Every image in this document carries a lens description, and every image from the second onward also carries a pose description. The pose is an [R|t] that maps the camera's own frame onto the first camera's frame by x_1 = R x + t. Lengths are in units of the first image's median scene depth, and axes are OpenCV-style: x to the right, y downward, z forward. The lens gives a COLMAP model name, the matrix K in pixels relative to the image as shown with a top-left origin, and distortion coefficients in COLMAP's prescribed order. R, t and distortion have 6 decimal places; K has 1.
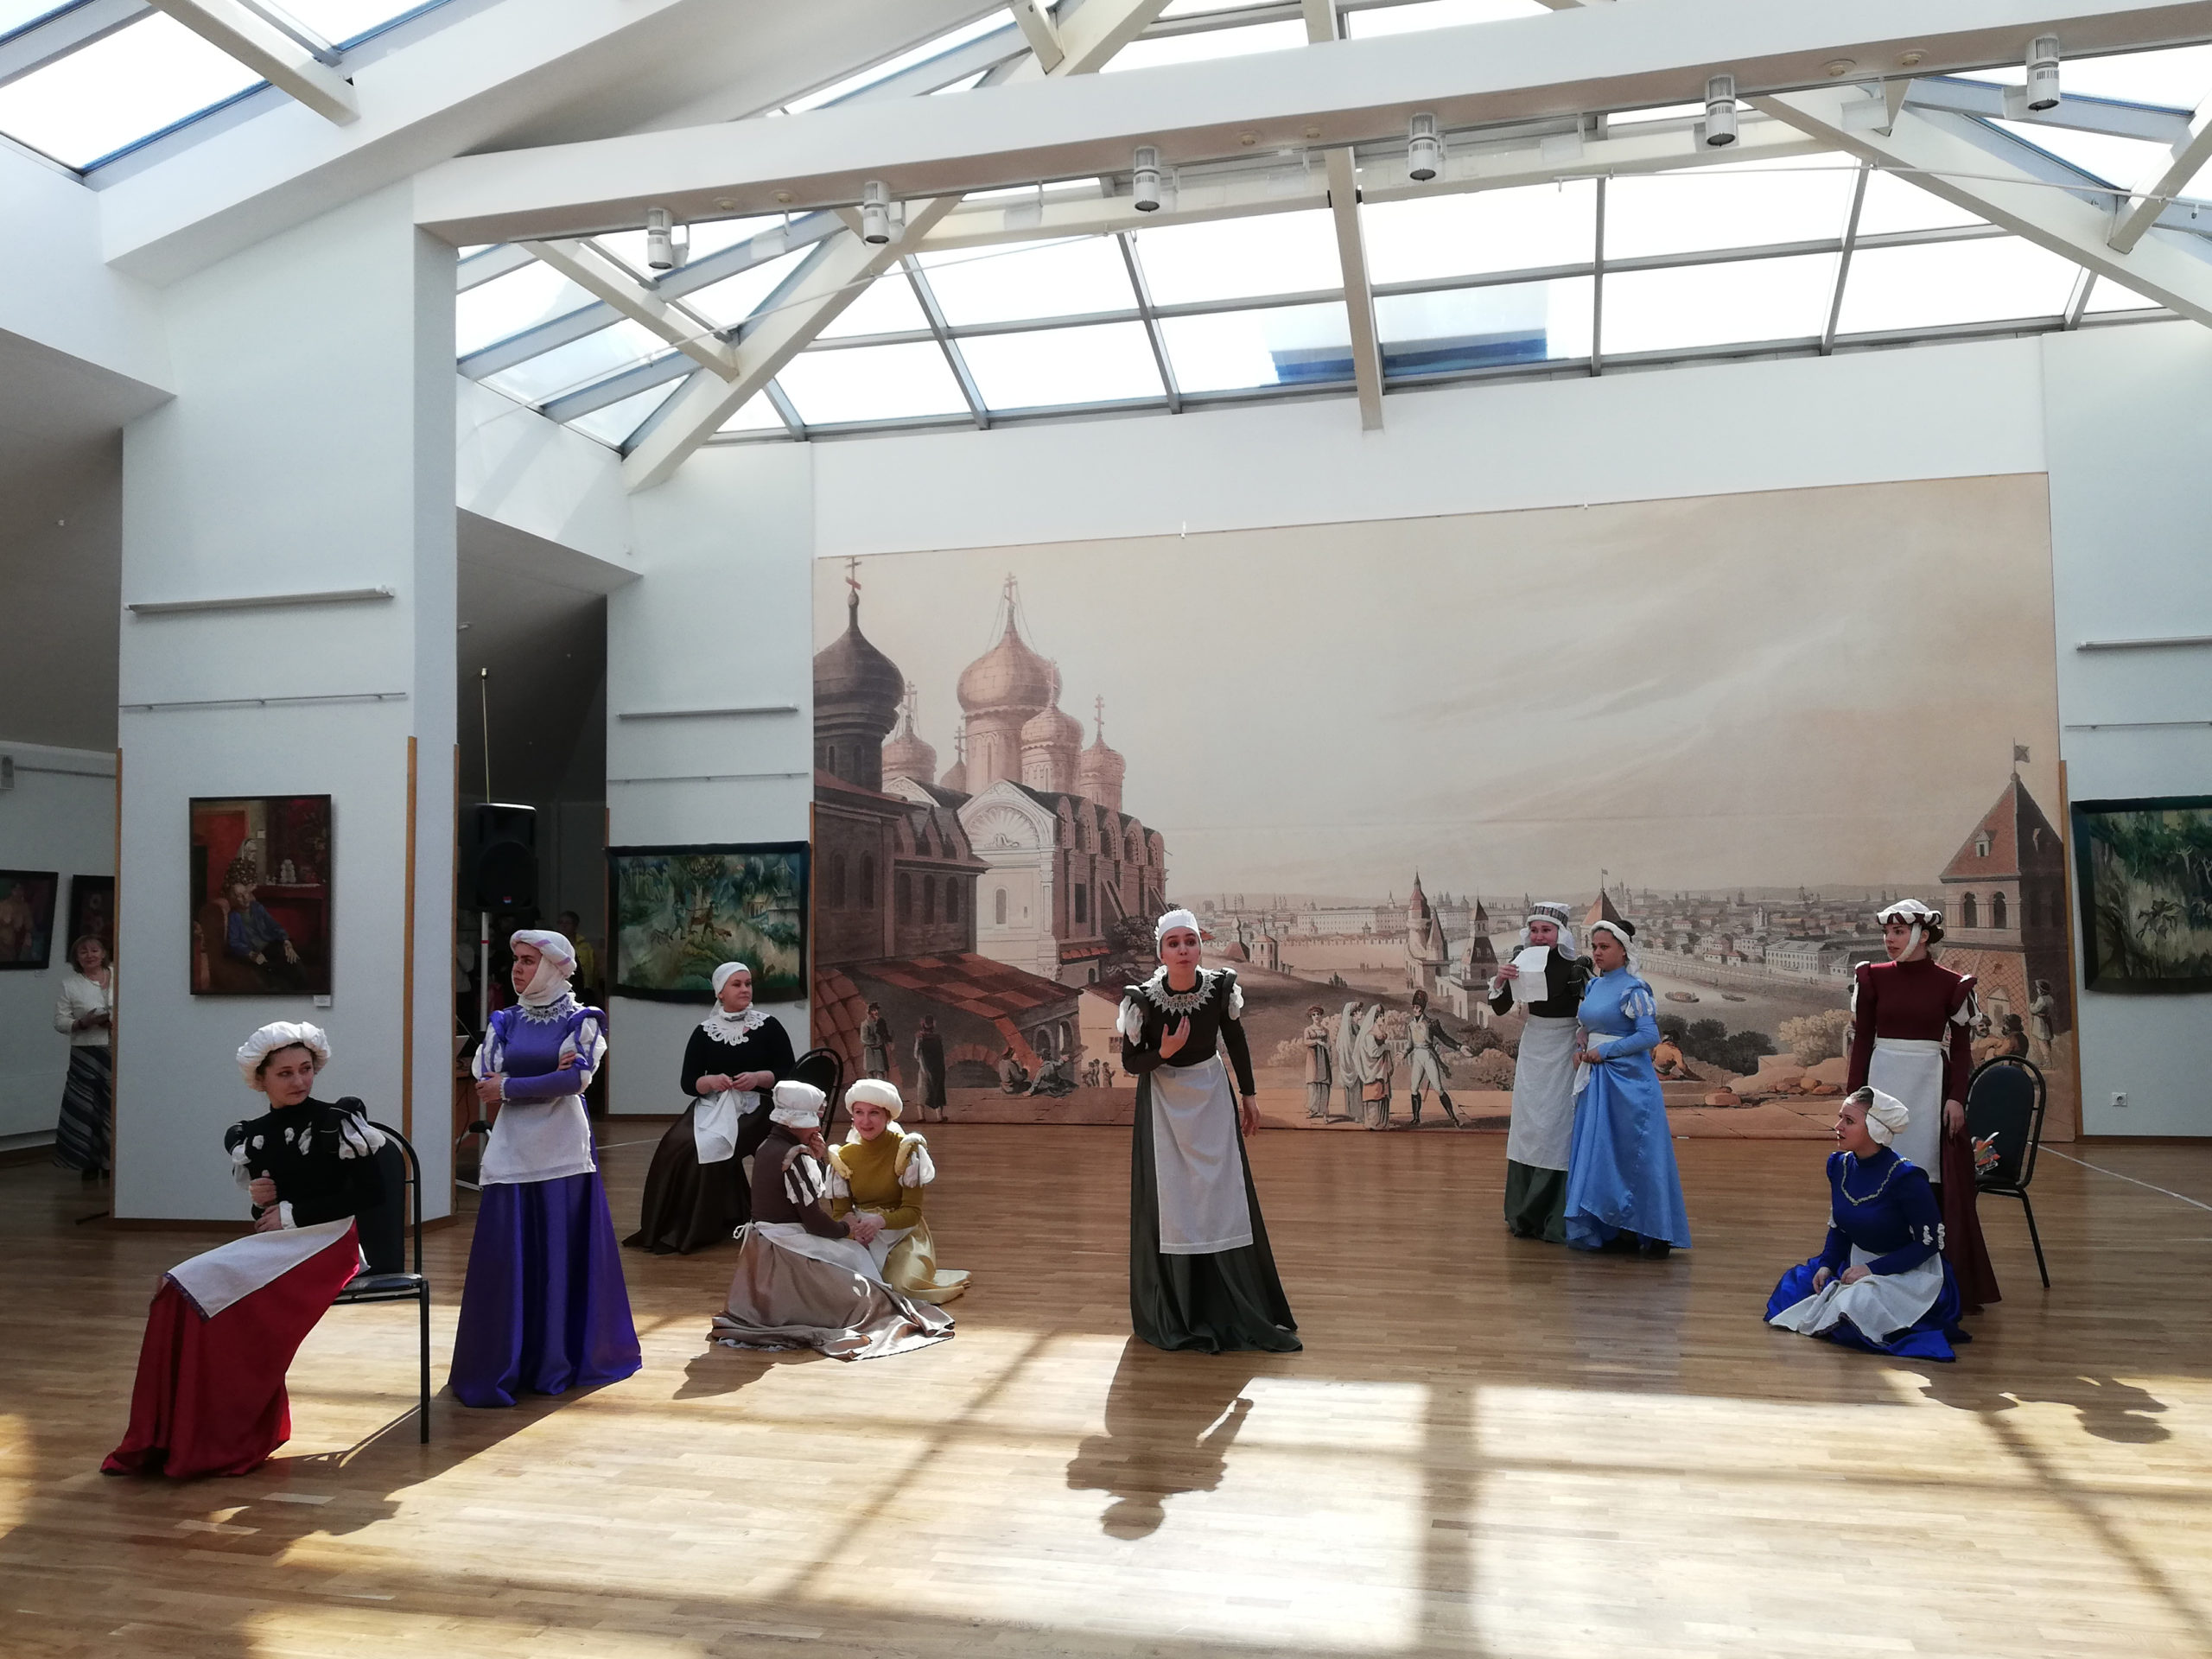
lens RADIAL K [[1748.8, 0, 1097.8], [0, 1748.8, 825.0], [0, 0, 1]] dist [0.081115, -0.161584]
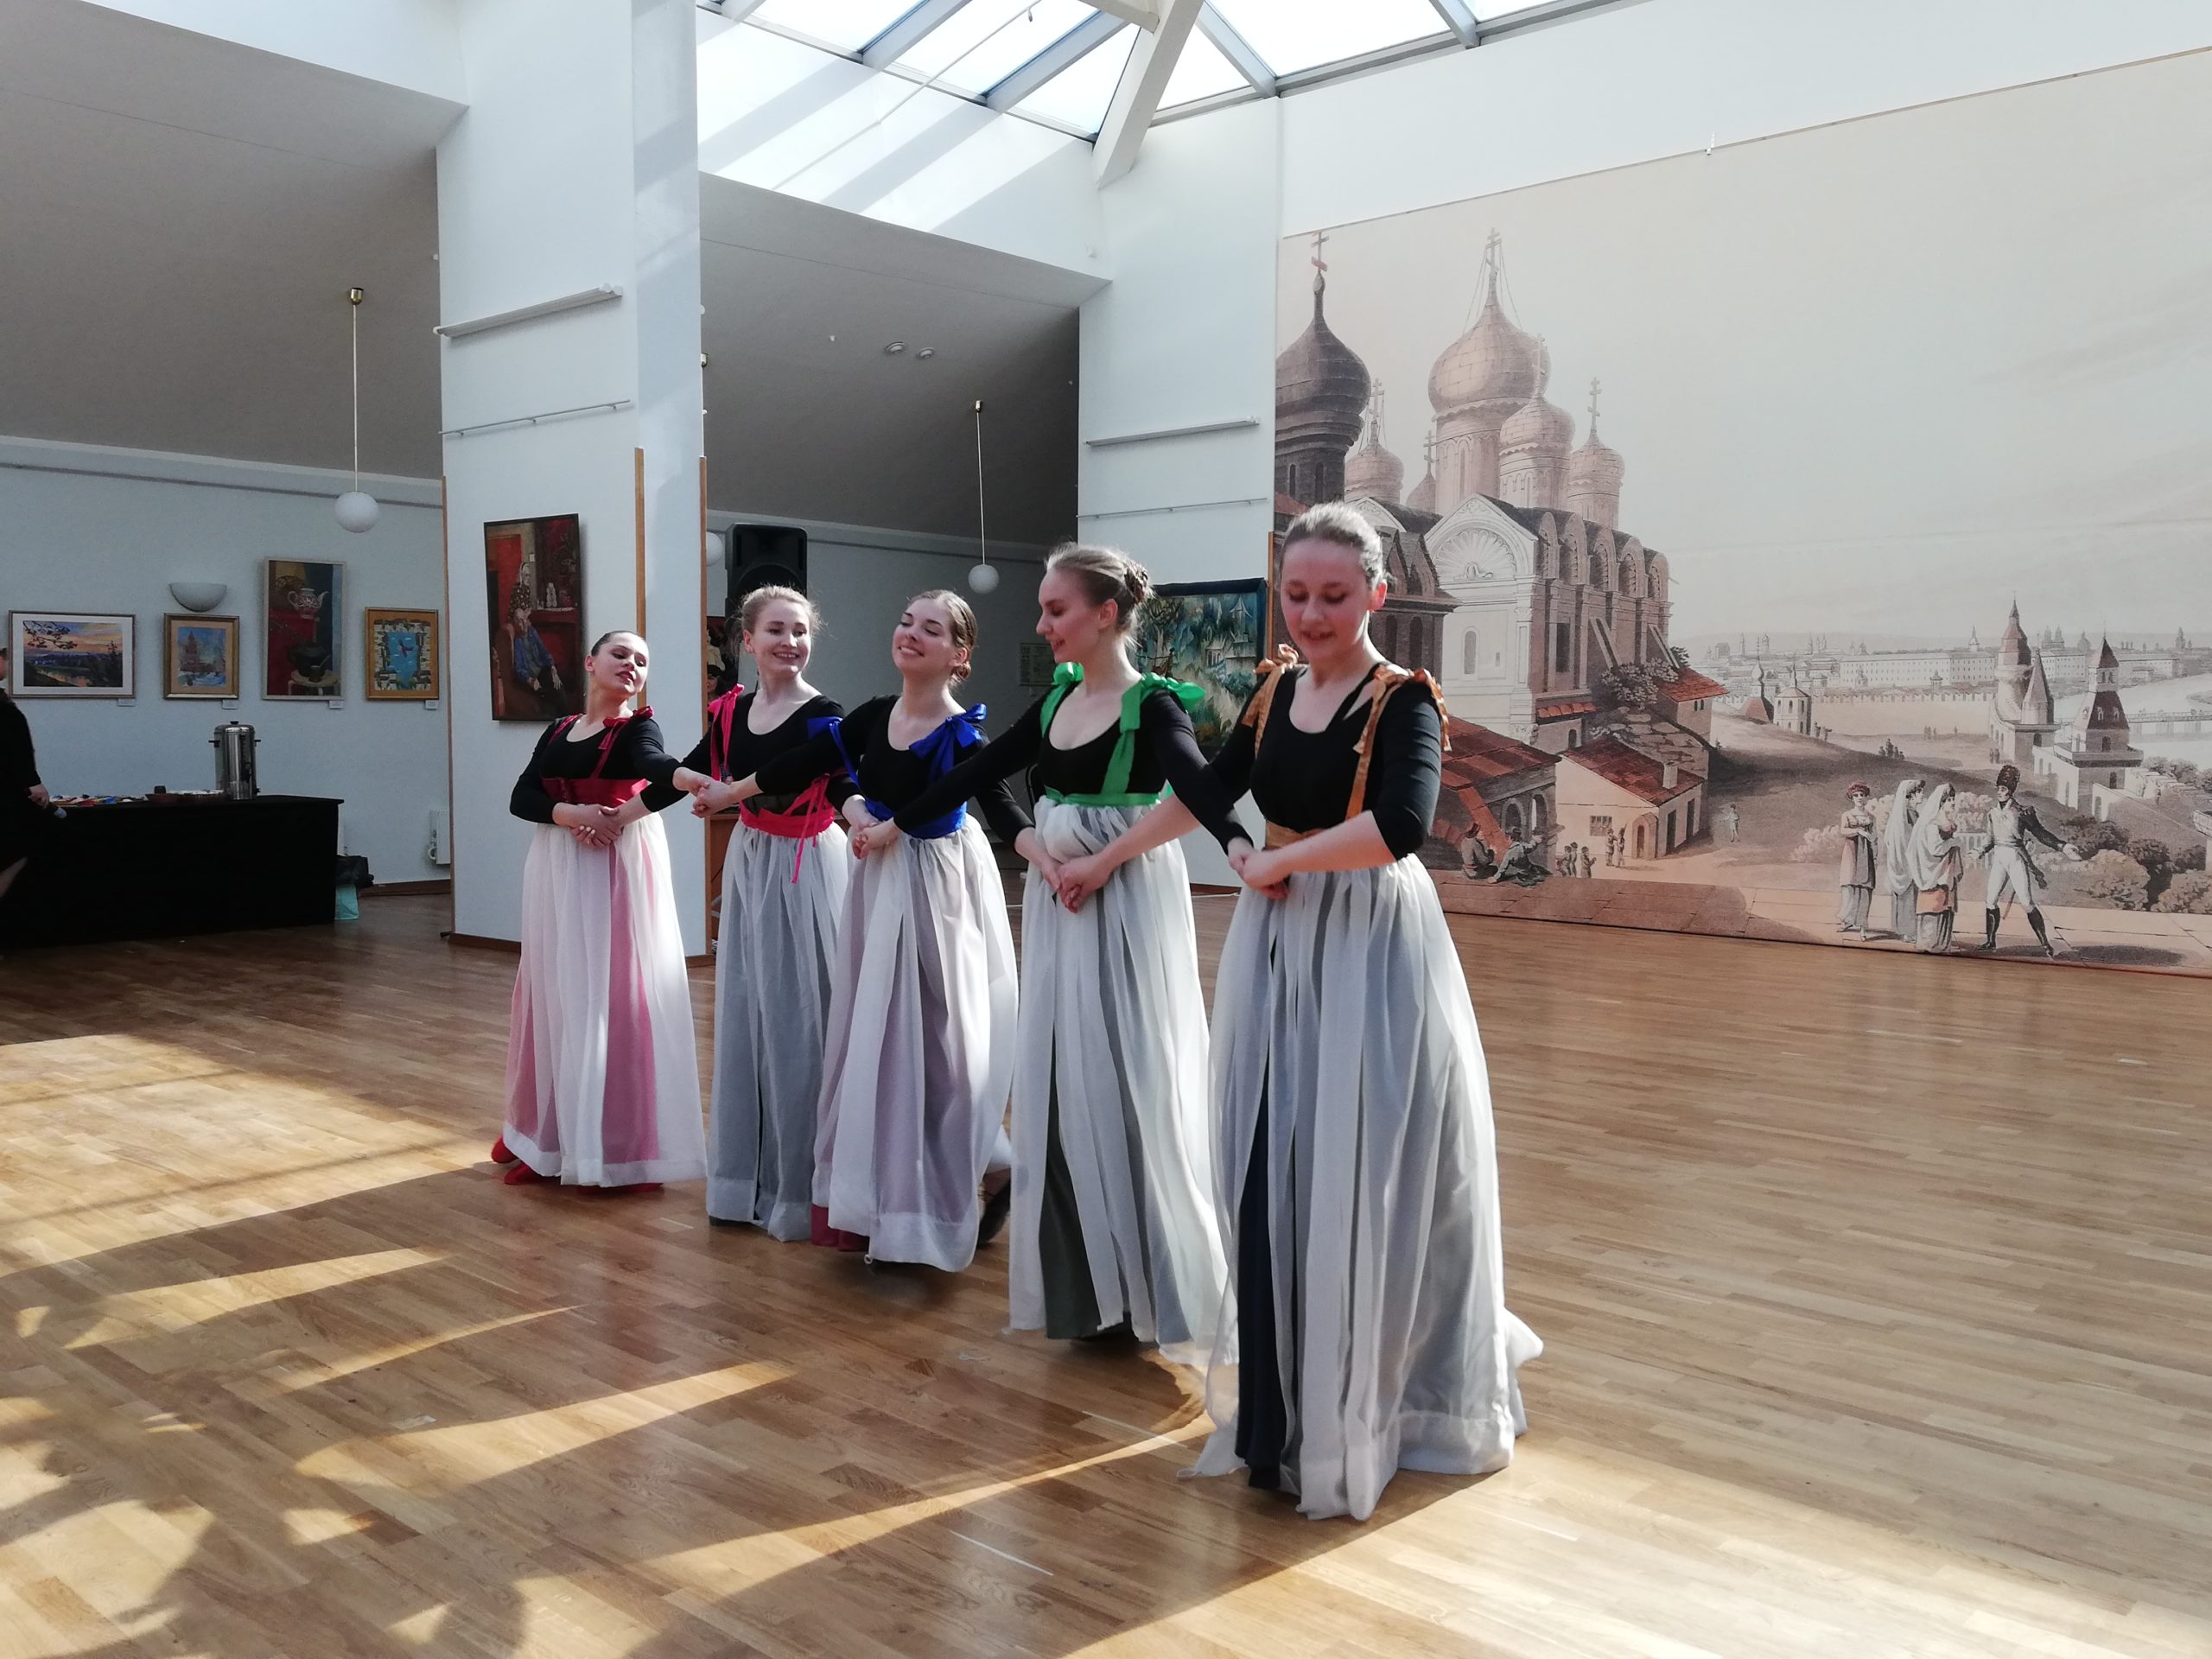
lens RADIAL K [[1839.9, 0, 1095.7], [0, 1839.9, 834.8], [0, 0, 1]] dist [0.038482, -0.065404]
pose [[0.888879, 0.045439, -0.455883, 0.188608], [0.011092, 0.992643, 0.120566, 0.025852], [0.458008, -0.112225, 0.881836, 0.153662]]
